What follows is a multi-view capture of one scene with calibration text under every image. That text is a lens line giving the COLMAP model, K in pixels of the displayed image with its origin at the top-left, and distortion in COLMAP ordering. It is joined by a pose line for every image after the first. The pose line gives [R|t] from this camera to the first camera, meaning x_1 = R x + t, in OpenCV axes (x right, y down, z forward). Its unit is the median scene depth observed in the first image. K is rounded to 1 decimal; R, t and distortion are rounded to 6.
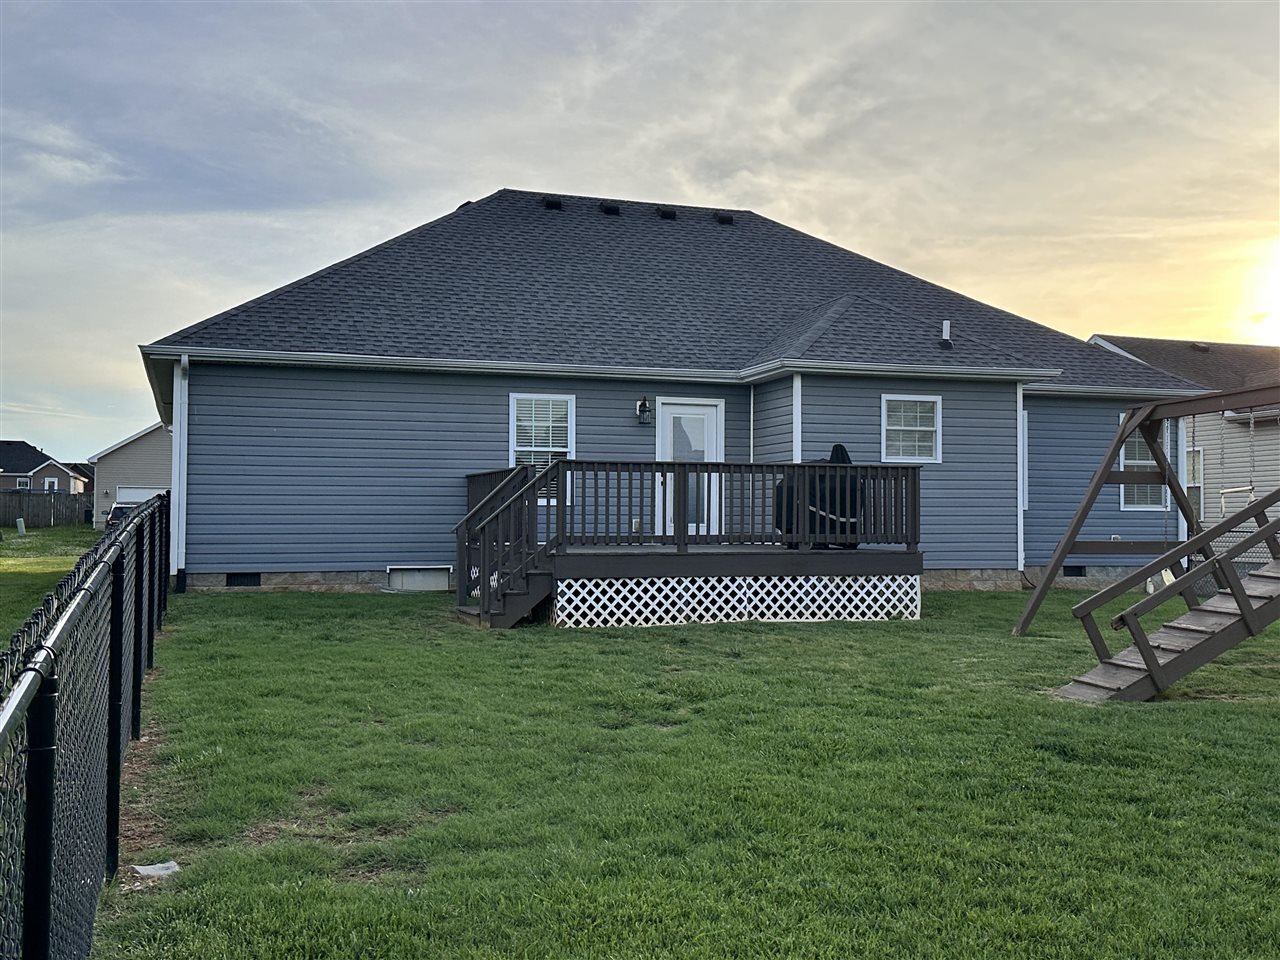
lens RADIAL K [[1357.5, 0, 682.3], [0, 1357.5, 477.5], [0, 0, 1]] dist [0.155637, -0.266039]
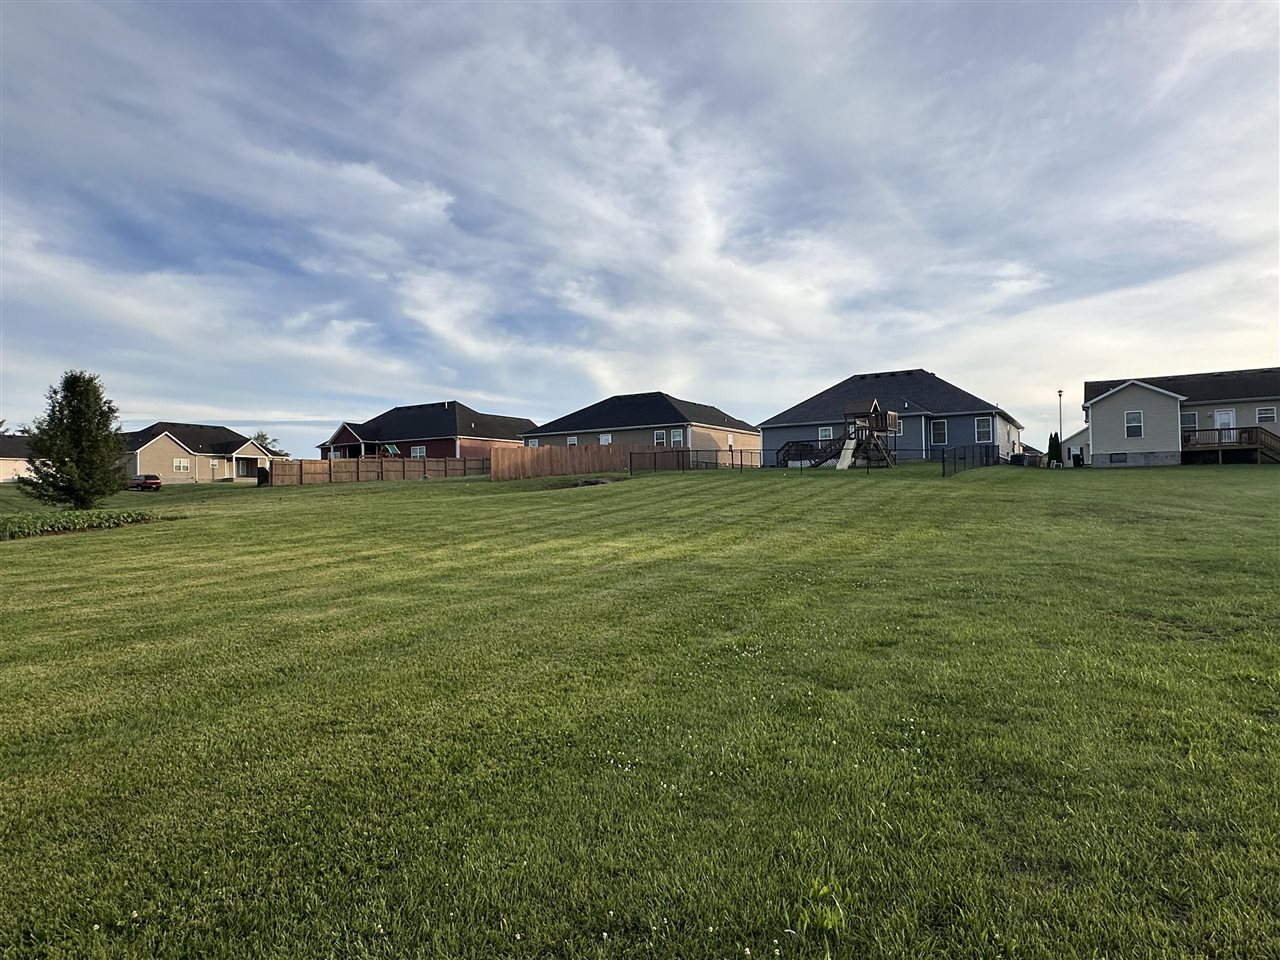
lens RADIAL K [[787.9, 0, 644.9], [0, 787.9, 493.6], [0, 0, 1]] dist [-0.004183, -0.000446]
pose [[0.631564, -0.015623, -0.775167, 1.714371], [0.048406, 0.998641, 0.019312, 0.093326], [0.773811, -0.049720, 0.631462, -1.339850]]
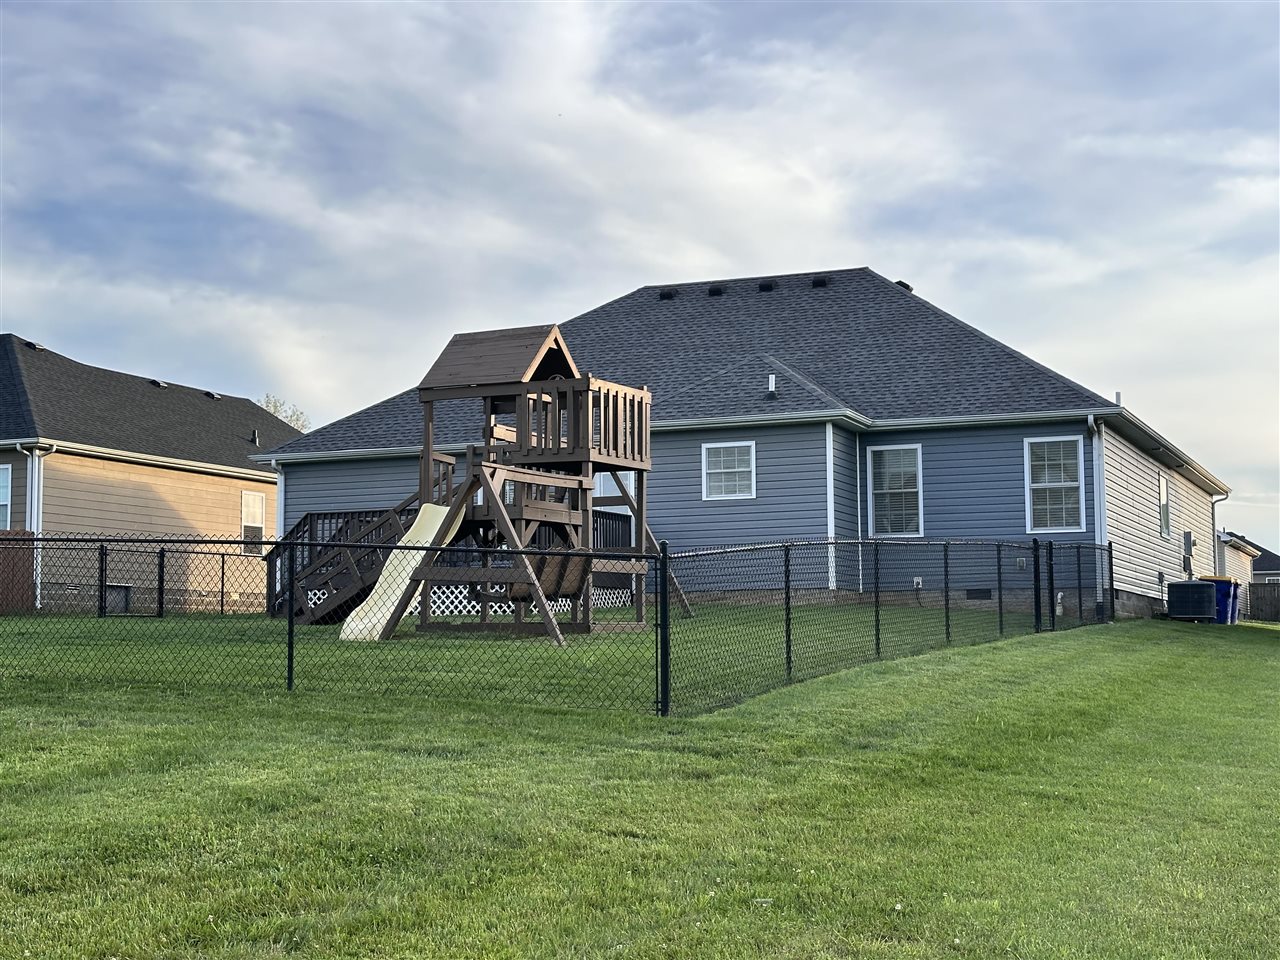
lens RADIAL K [[1906.1, 0, 692.6], [0, 1906.1, 482.0], [0, 0, 1]] dist [0.146353, -0.012781]
pose [[0.738997, -0.069263, -0.670139, 1.279324], [0.032906, 0.997225, -0.066781, 0.084633], [0.672905, 0.027299, 0.739225, -0.241193]]
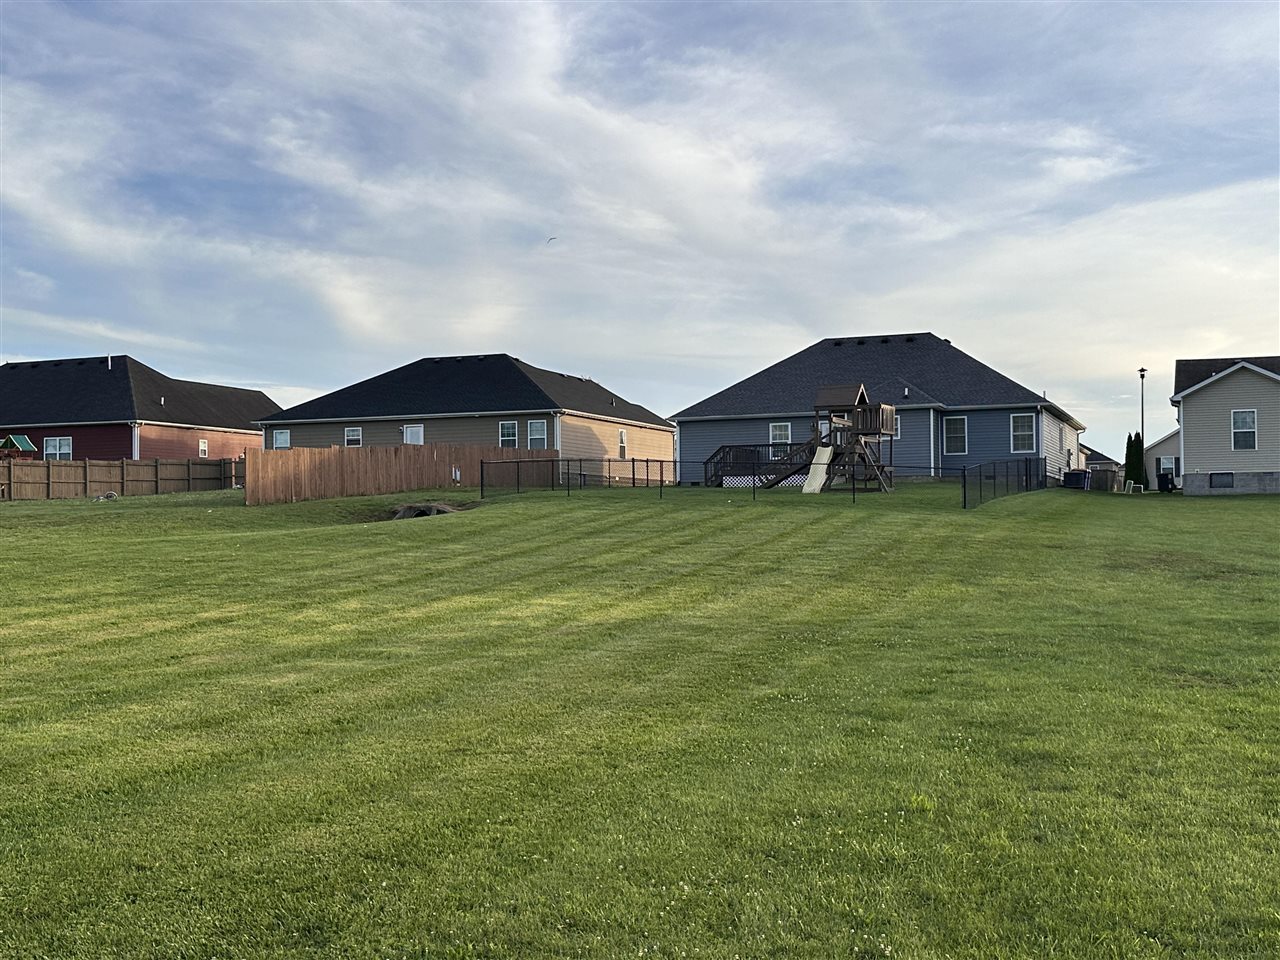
lens RADIAL K [[1451.3, 0, 640.0], [0, 1451.3, 480.0], [0, 0, 1]] dist [0.114512, -0.016578]
pose [[0.740807, -0.028397, -0.671118, 1.889822], [0.034819, 0.999386, -0.003852, 0.070039], [0.670815, -0.020514, 0.741341, -1.676133]]
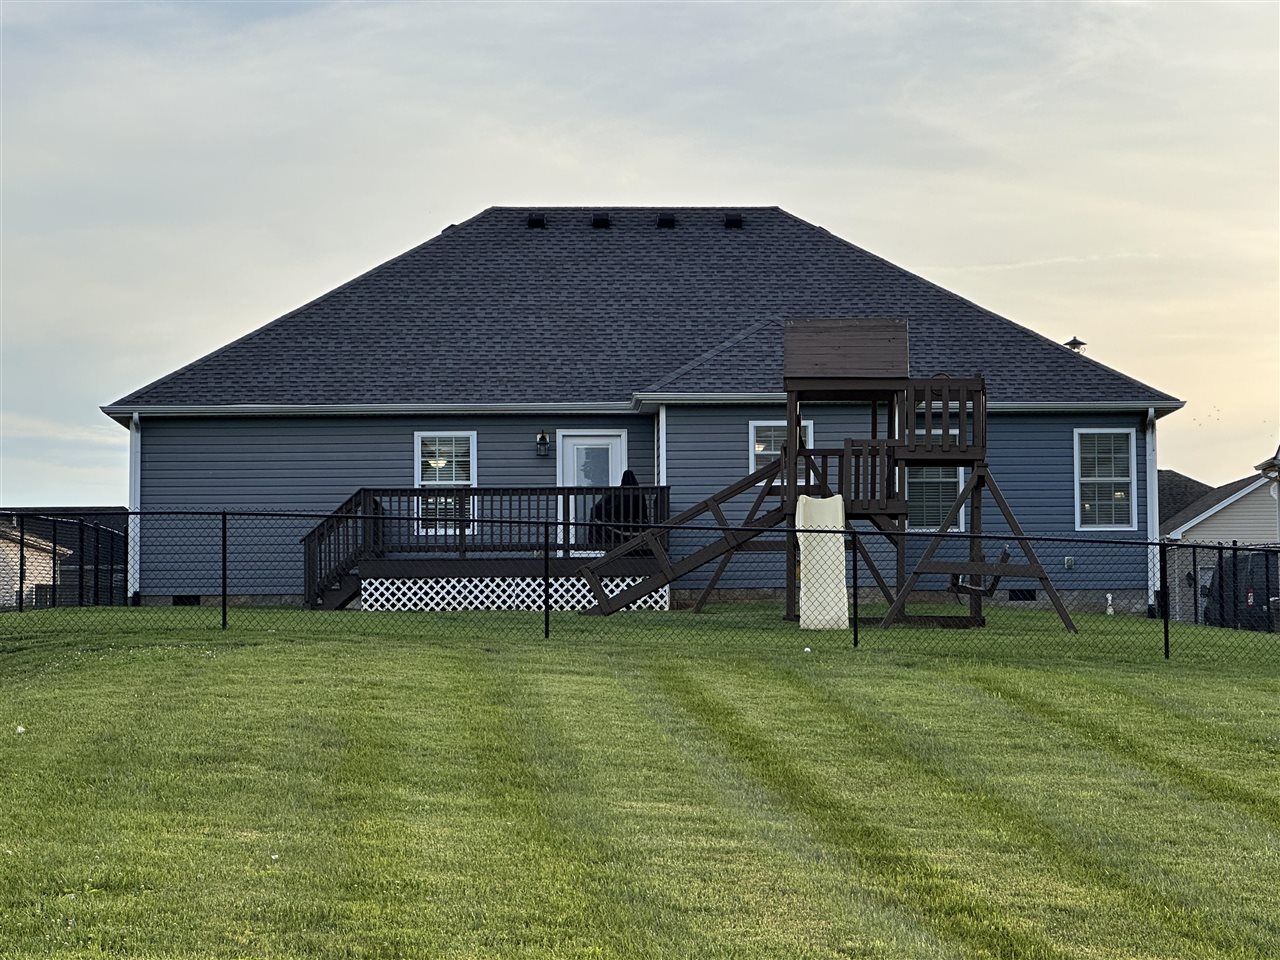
lens RADIAL K [[3483.7, 0, 640.0], [0, 3483.7, 480.0], [0, 0, 1]] dist [-0.115190, 0.056402]
pose [[0.950638, -0.028773, -0.308966, 0.913505], [0.019895, 0.999295, -0.031847, 0.069415], [0.309665, 0.024128, 0.950540, -1.606398]]
